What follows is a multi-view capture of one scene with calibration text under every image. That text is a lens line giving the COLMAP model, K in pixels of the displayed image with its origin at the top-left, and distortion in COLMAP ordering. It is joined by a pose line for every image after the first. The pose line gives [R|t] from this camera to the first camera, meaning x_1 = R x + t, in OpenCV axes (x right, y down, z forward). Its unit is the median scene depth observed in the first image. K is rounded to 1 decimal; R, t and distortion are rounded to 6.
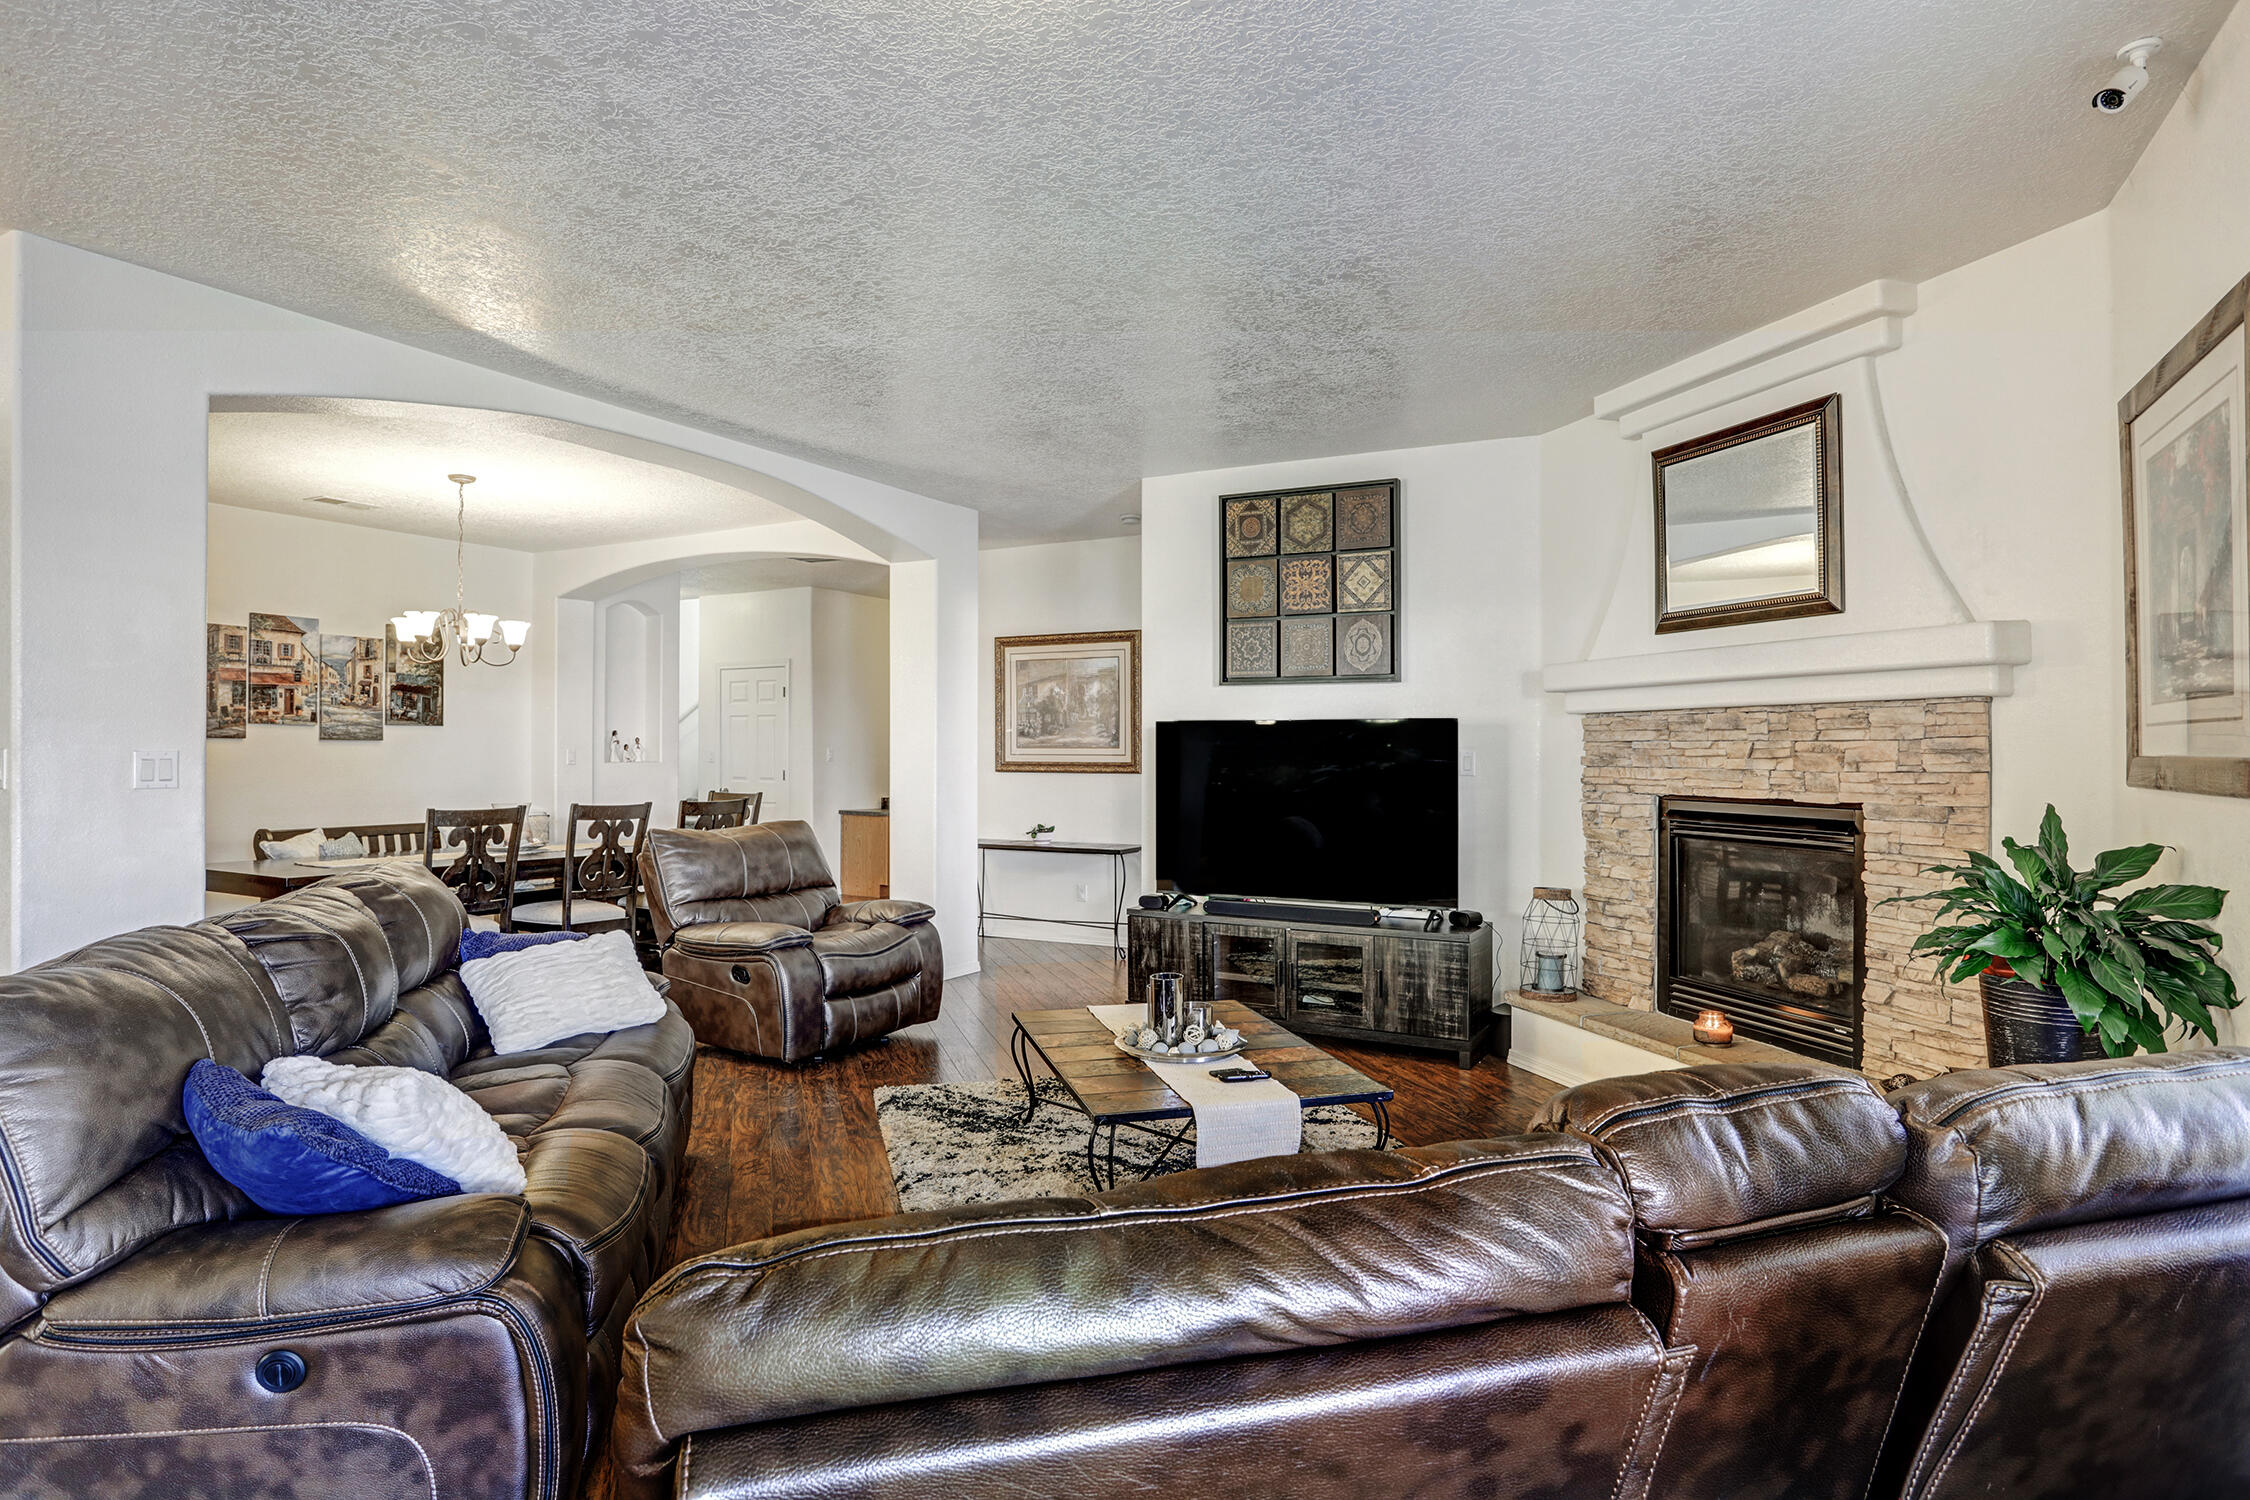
lens RADIAL K [[1279.1, 0, 1128.3], [0, 1279.1, 740.8], [0, 0, 1]] dist [0.004799, -0.000137]
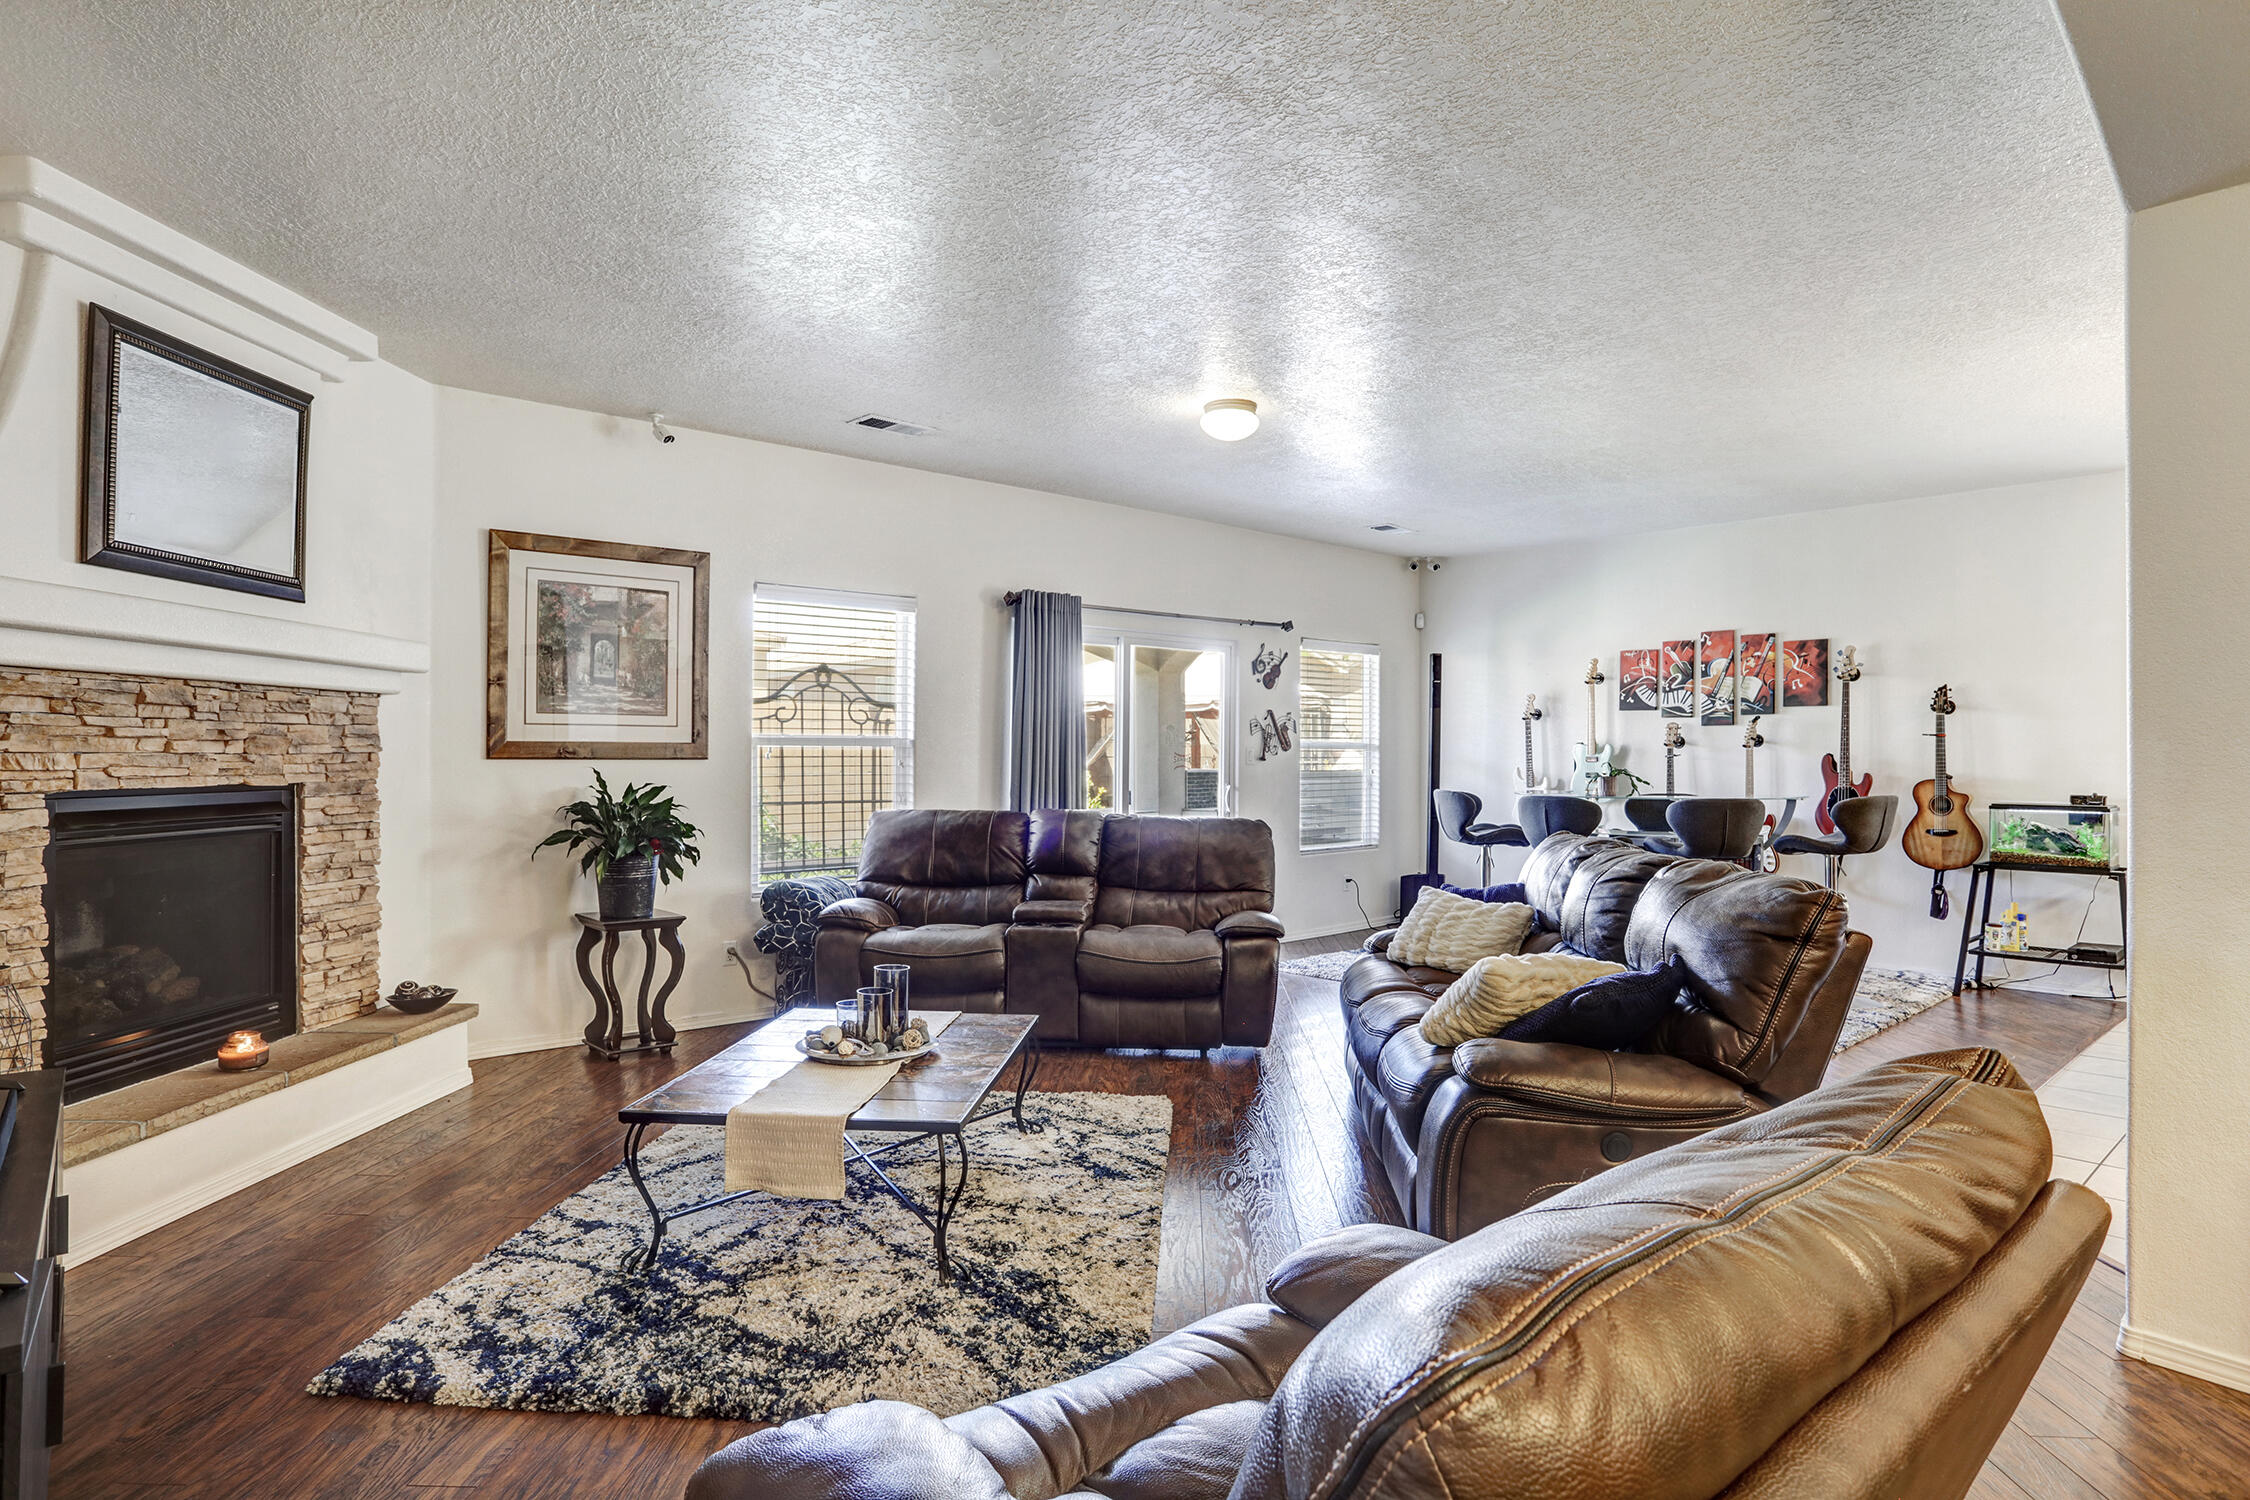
lens RADIAL K [[1279.1, 0, 1131.1], [0, 1279.1, 760.3], [0, 0, 1]] dist [0.004799, -0.000137]
pose [[-0.945059, -0.001172, 0.326897, -0.401458], [-0.002148, 0.999994, -0.002625, 0.028689], [-0.326892, -0.003182, -0.945056, 1.646521]]
